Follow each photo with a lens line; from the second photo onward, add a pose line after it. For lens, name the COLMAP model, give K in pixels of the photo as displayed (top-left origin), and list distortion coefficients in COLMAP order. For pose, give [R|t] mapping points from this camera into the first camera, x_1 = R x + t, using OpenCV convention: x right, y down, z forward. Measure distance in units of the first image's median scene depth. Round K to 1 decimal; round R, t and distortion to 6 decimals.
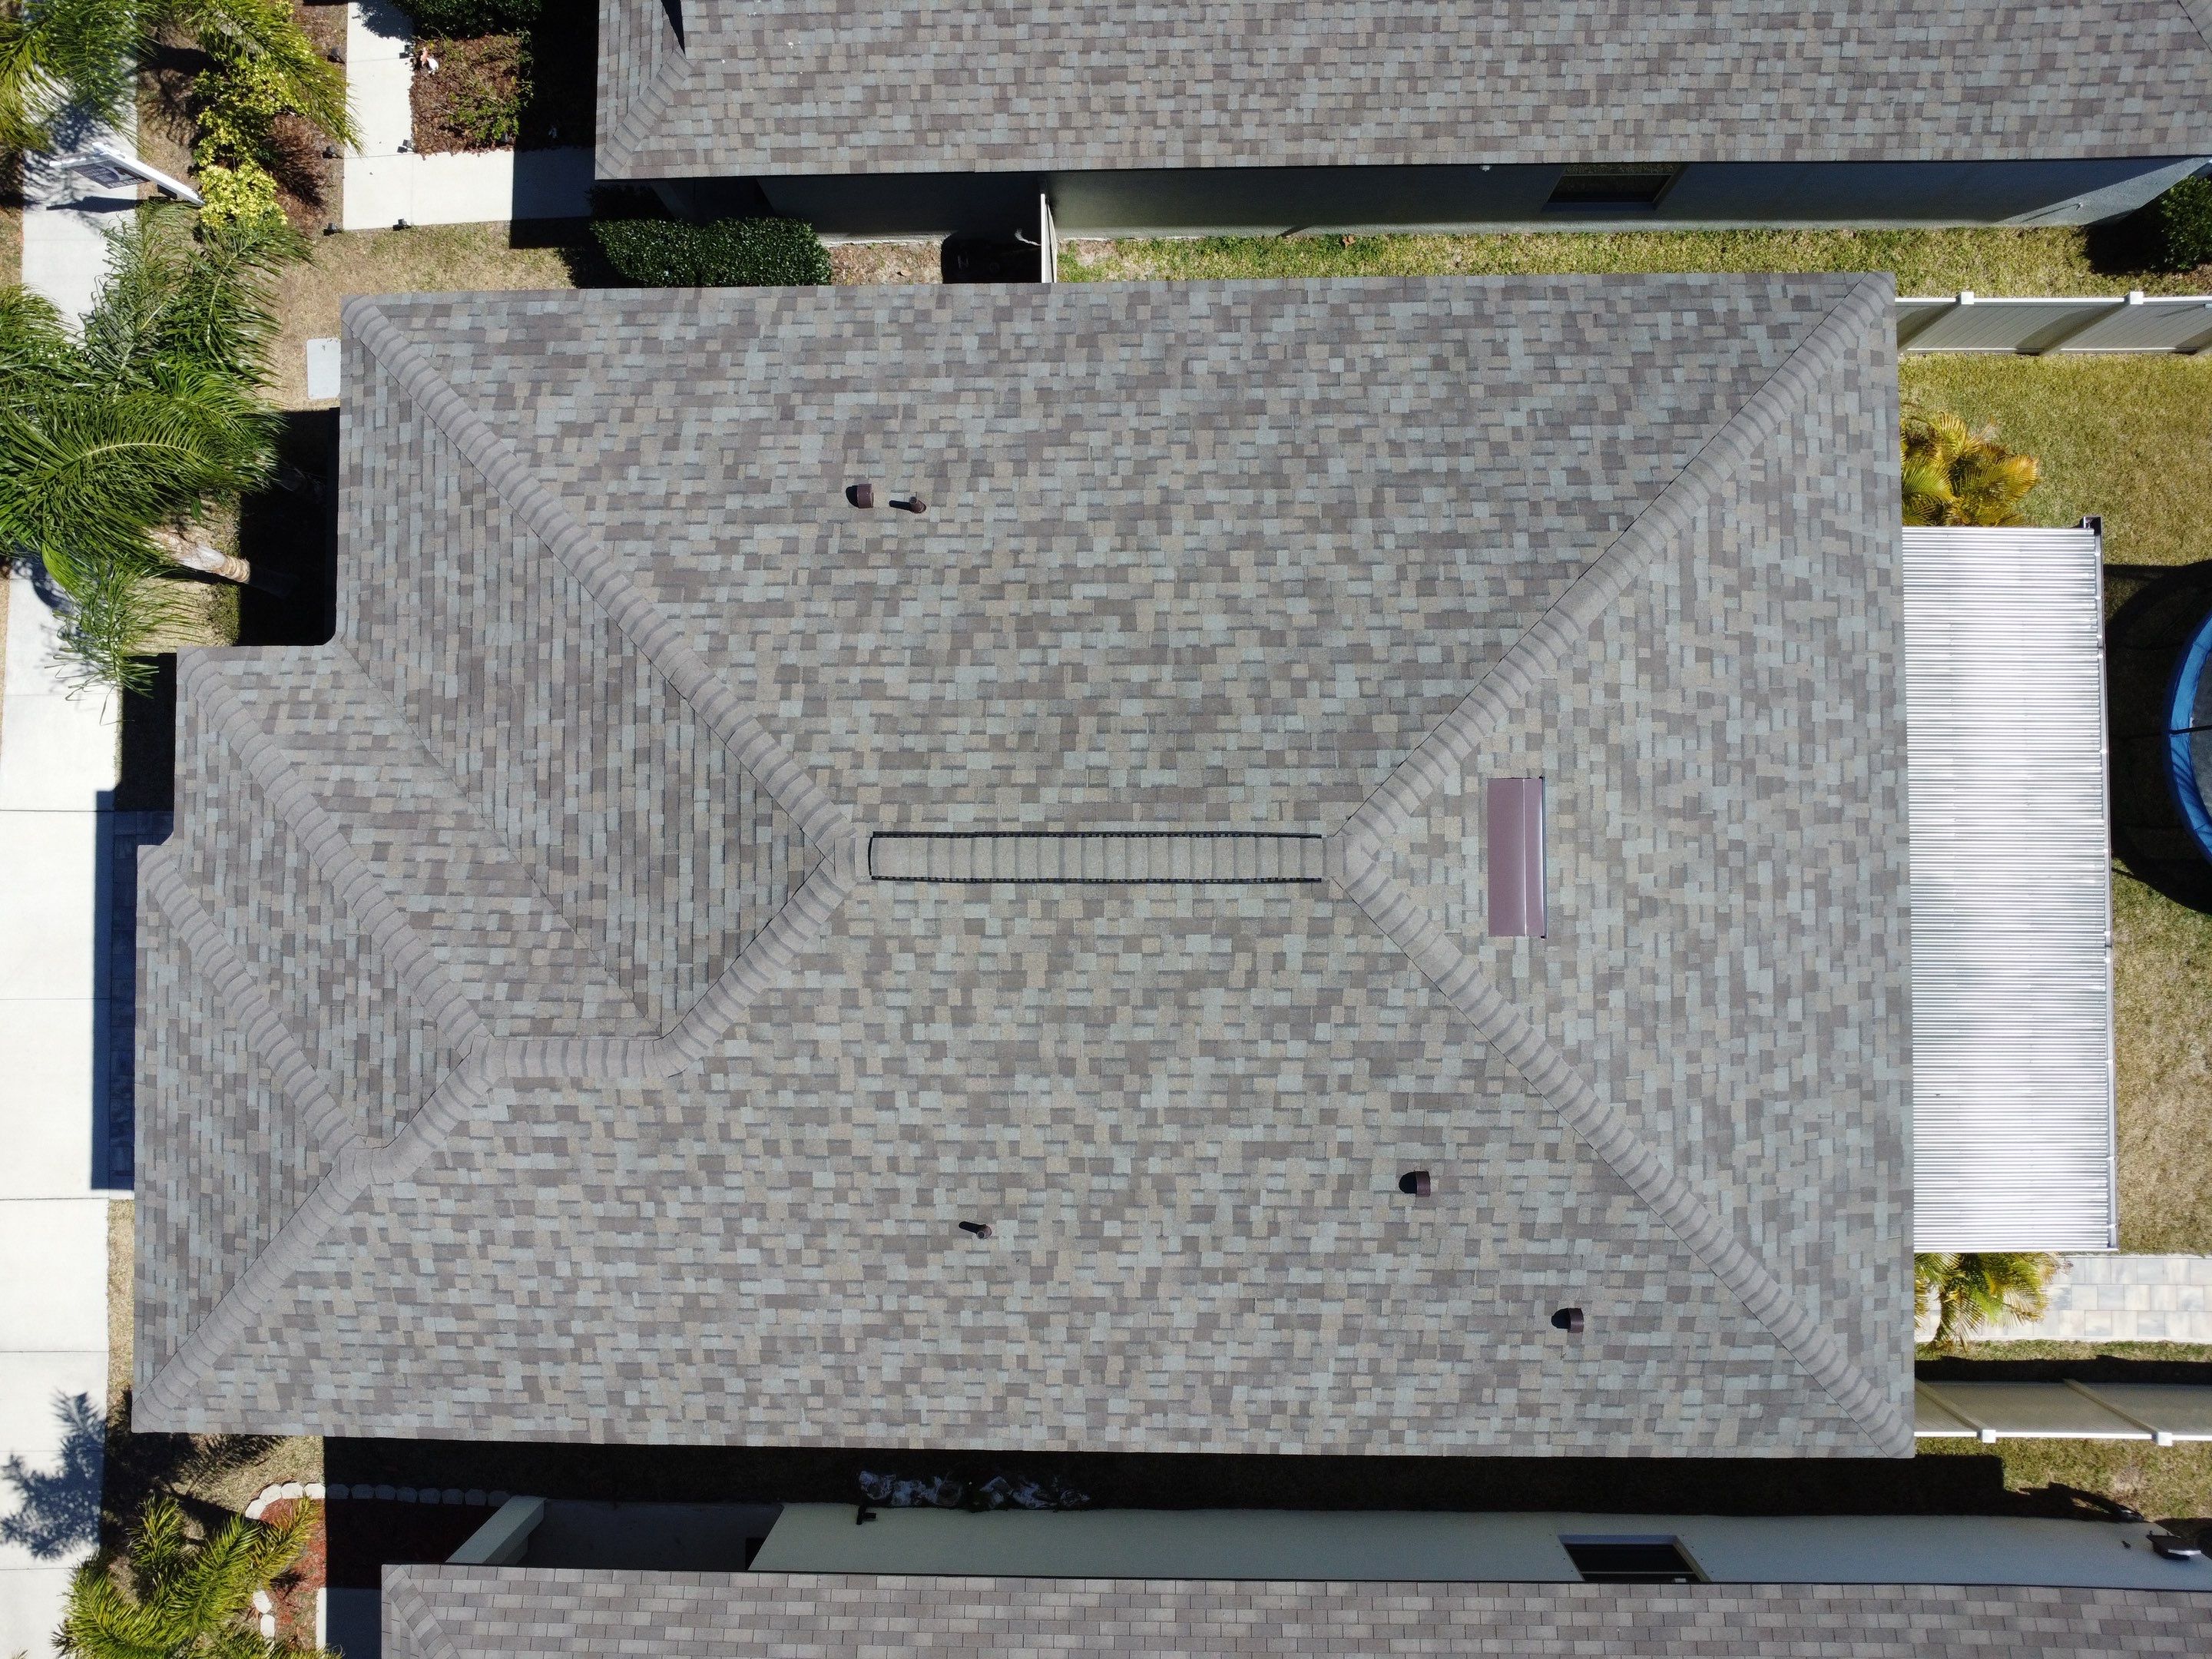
lens RADIAL K [[1605.7, 0, 1094.8], [0, 1605.7, 819.3], [0, 0, 1]] dist [-0.025591, -0.009587]
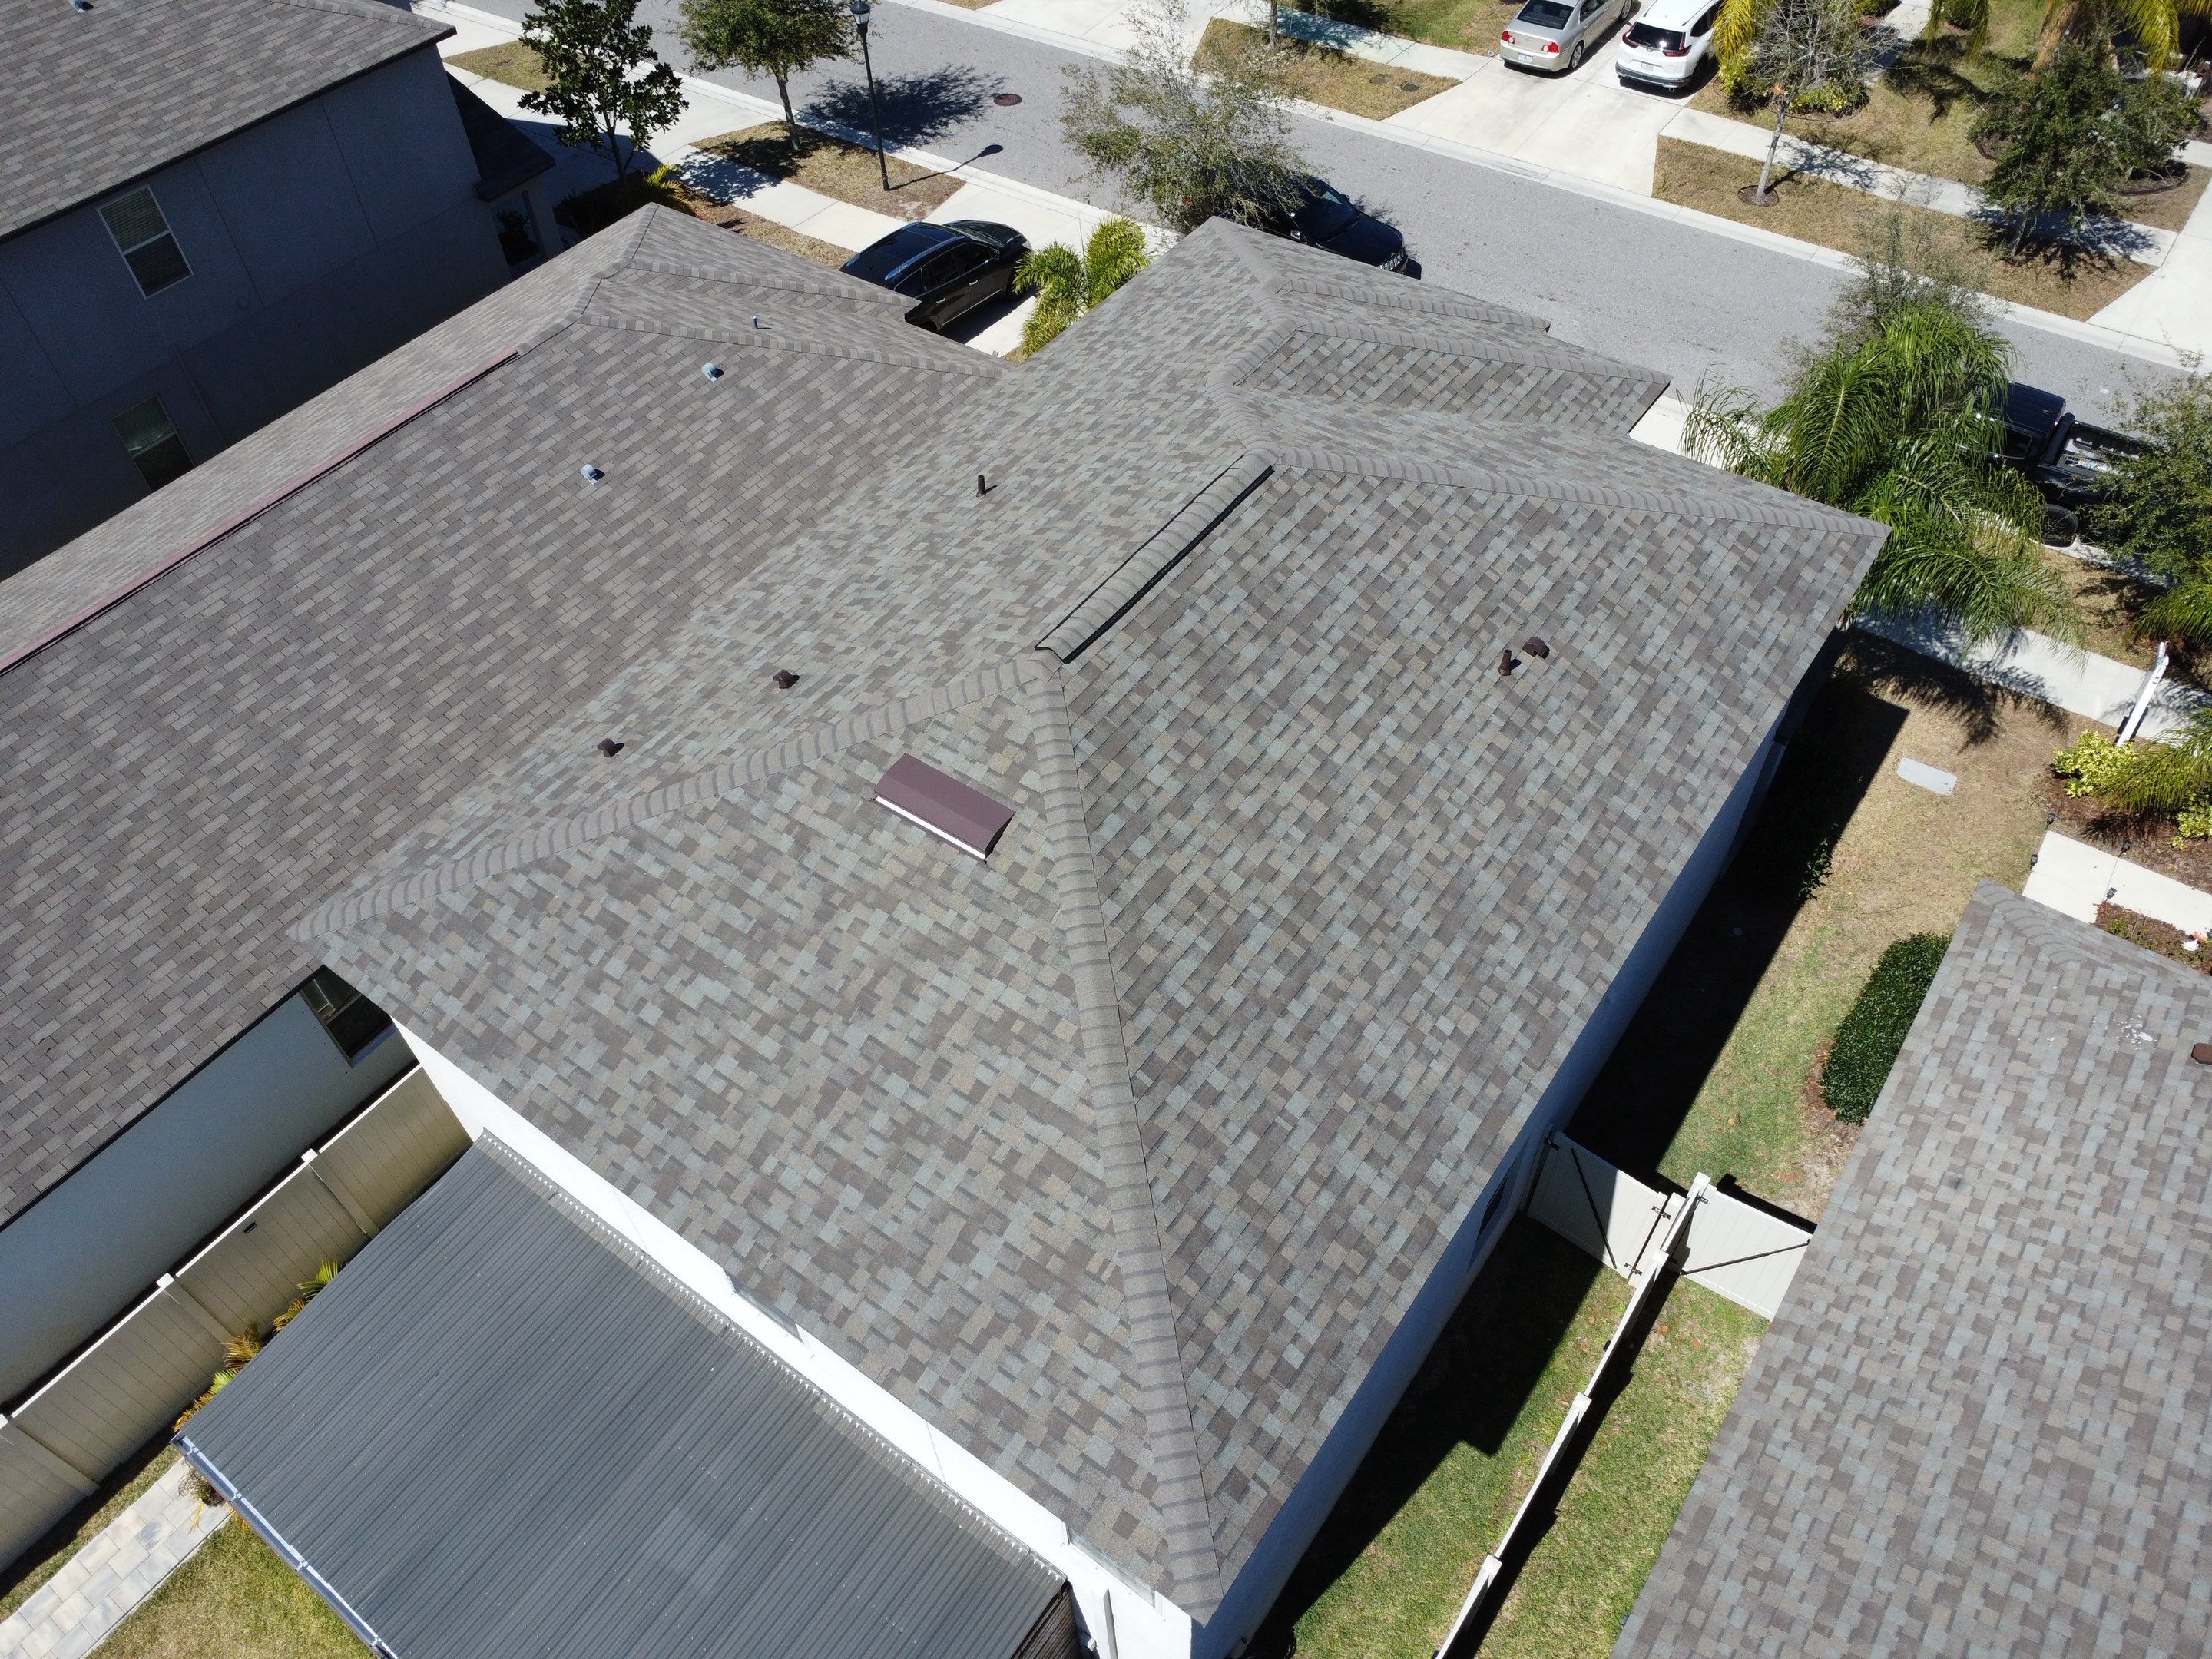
lens RADIAL K [[1605.7, 0, 1097.5], [0, 1605.7, 820.8], [0, 0, 1]] dist [-0.025591, -0.009587]
pose [[-0.587465, 0.646091, -0.487290, 0.680228], [-0.804348, -0.400004, 0.439342, -0.500823], [0.088937, 0.650049, 0.754670, 0.175555]]
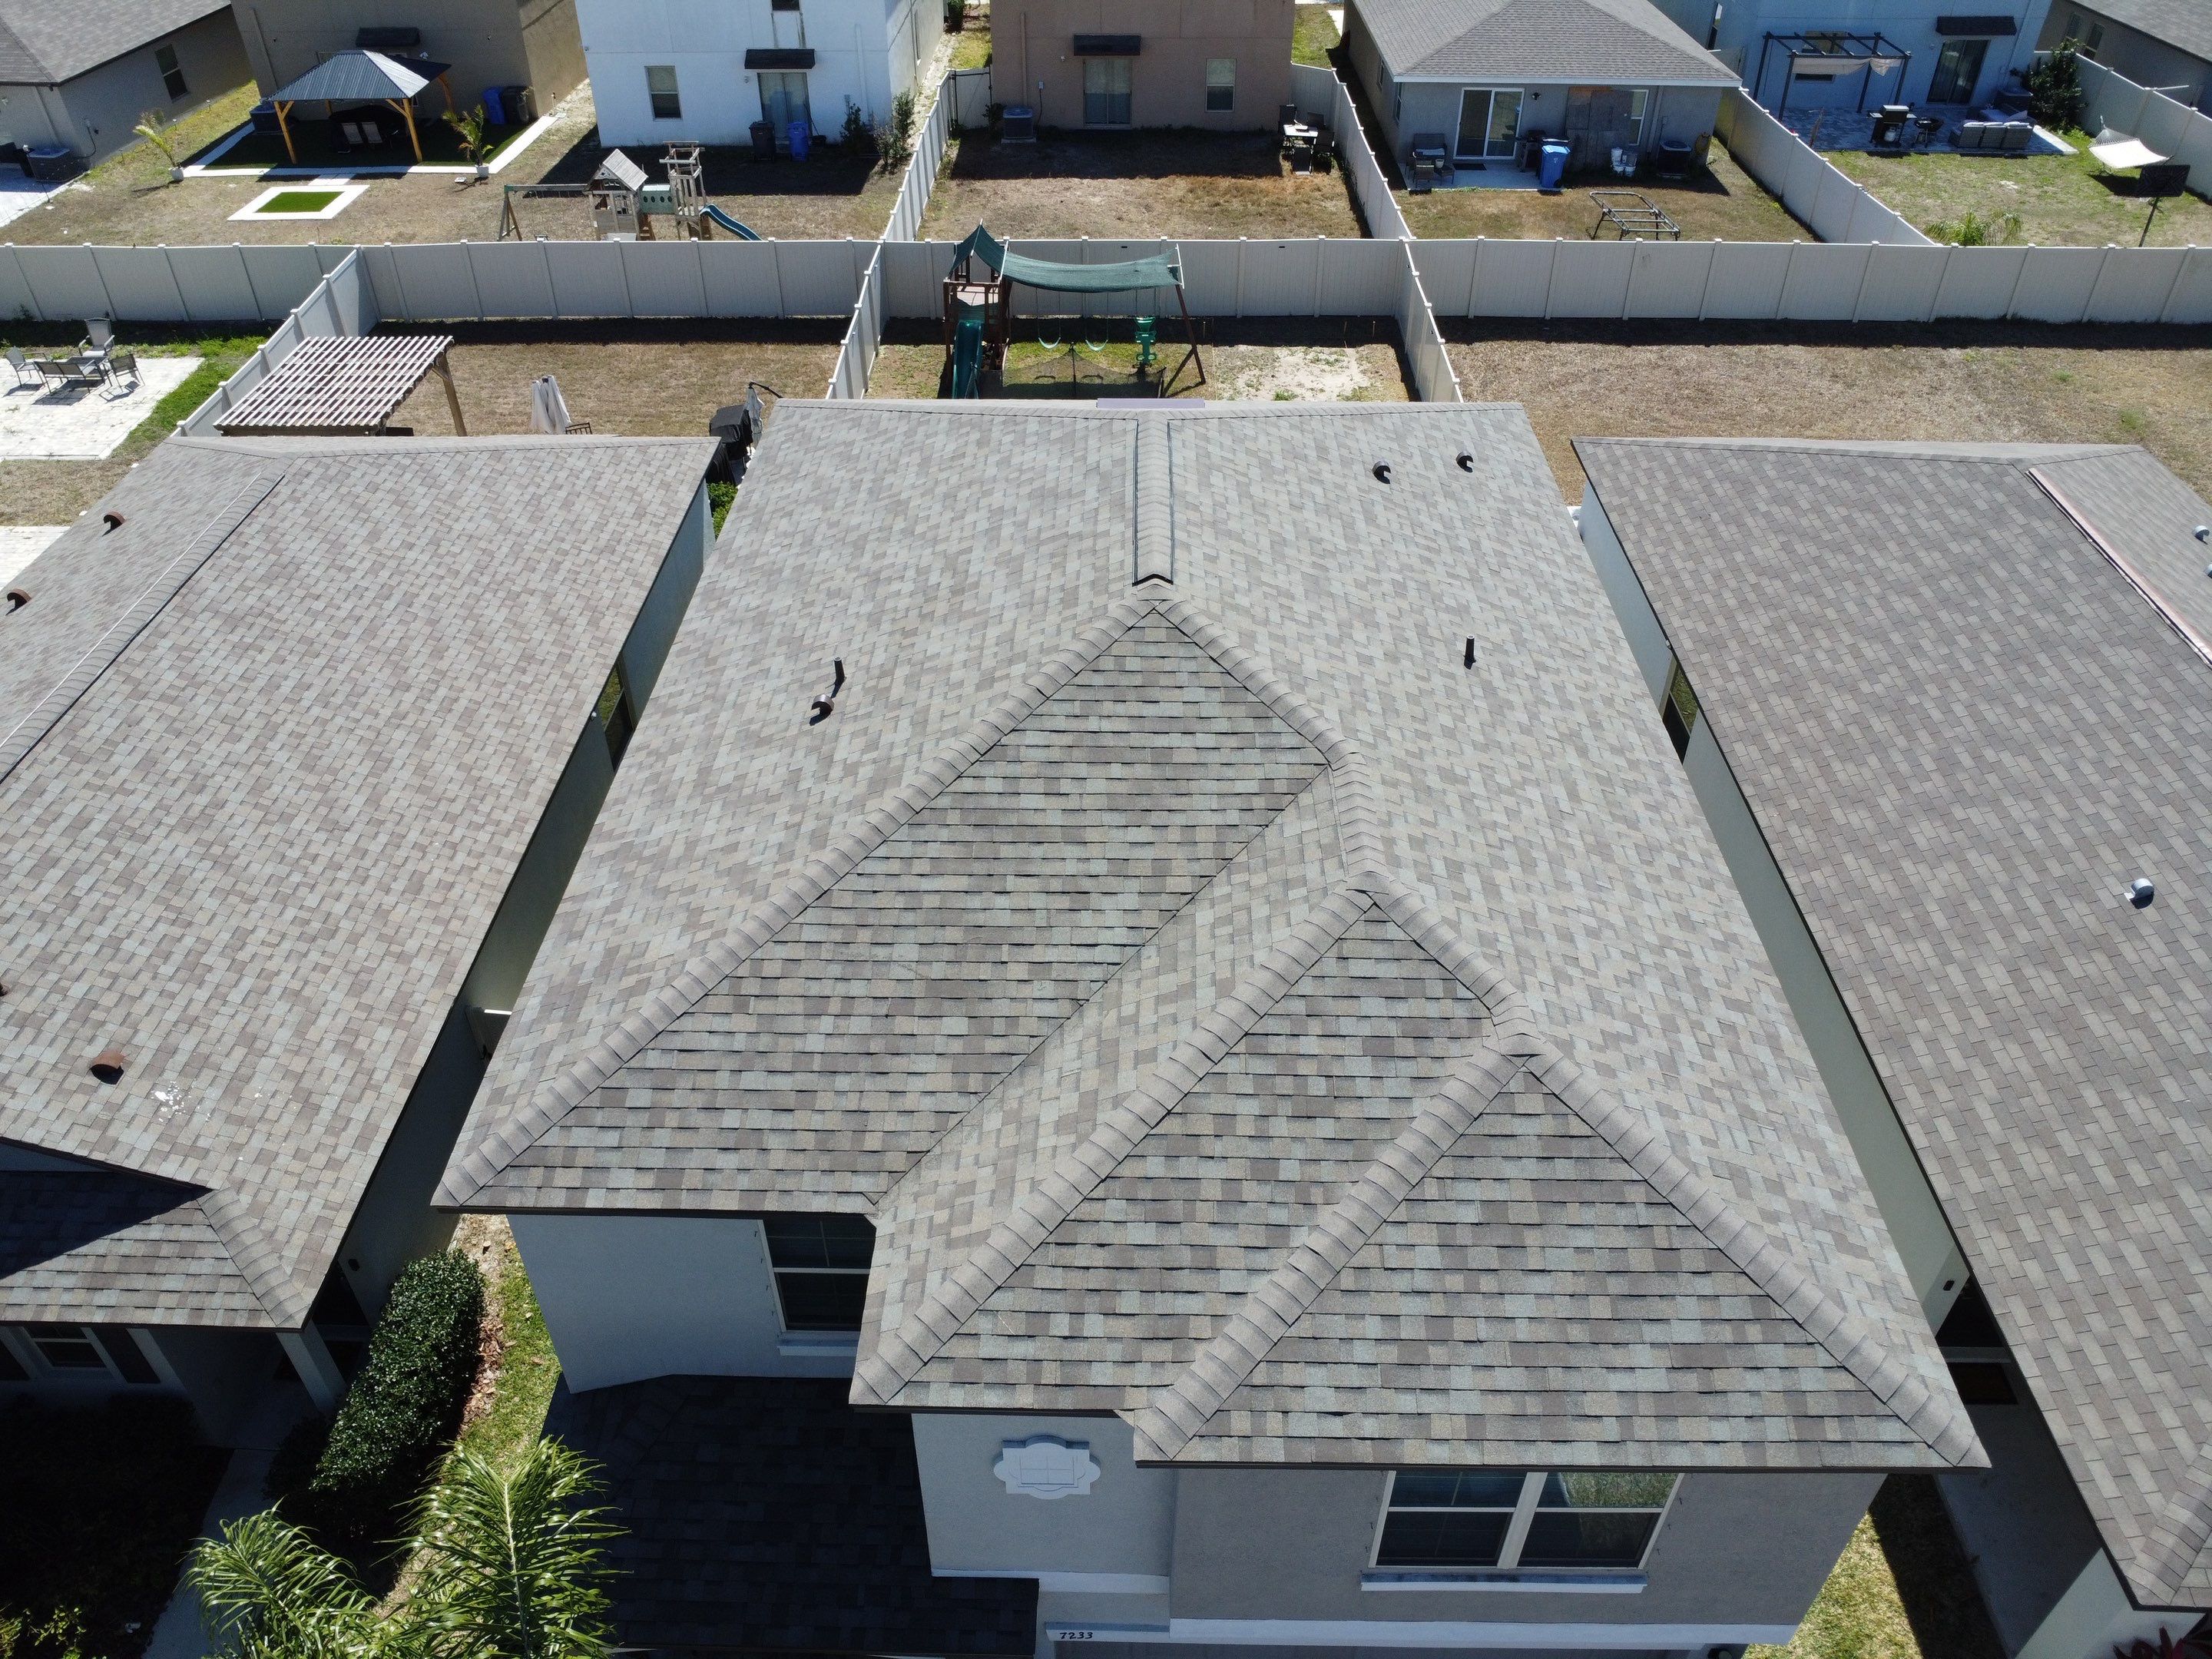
lens RADIAL K [[1605.7, 0, 1094.1], [0, 1605.7, 818.8], [0, 0, 1]] dist [-0.025591, -0.009587]
pose [[0.023533, -0.587676, 0.808754, -1.062070], [0.999278, 0.037970, -0.001486, -0.010586], [-0.029836, 0.808205, 0.588145, 0.403948]]
